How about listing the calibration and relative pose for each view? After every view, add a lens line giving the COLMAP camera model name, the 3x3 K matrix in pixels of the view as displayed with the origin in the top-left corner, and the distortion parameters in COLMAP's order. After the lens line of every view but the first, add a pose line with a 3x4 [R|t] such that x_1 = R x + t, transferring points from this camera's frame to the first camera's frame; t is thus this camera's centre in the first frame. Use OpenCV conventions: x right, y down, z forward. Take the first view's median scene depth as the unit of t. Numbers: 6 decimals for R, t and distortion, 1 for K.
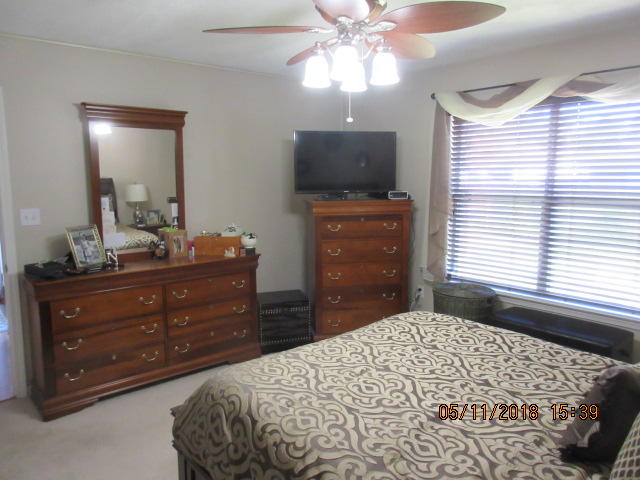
lens RADIAL K [[475.3, 0, 320.0], [0, 475.3, 240.0], [0, 0, 1]] dist [-0.003836, -0.005371]
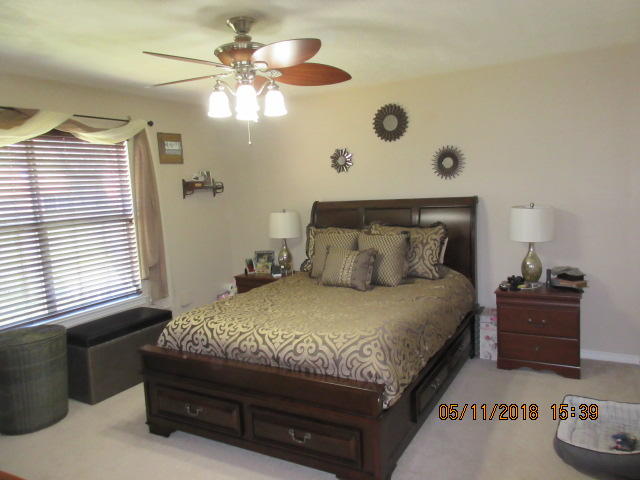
lens RADIAL K [[475.3, 0, 320.0], [0, 475.3, 240.0], [0, 0, 1]] dist [-0.003836, -0.005371]
pose [[-0.324738, -0.087089, 0.941786, -0.750191], [0.180659, 0.971706, 0.152149, -0.108805], [-0.928390, 0.219550, -0.299817, 0.805492]]
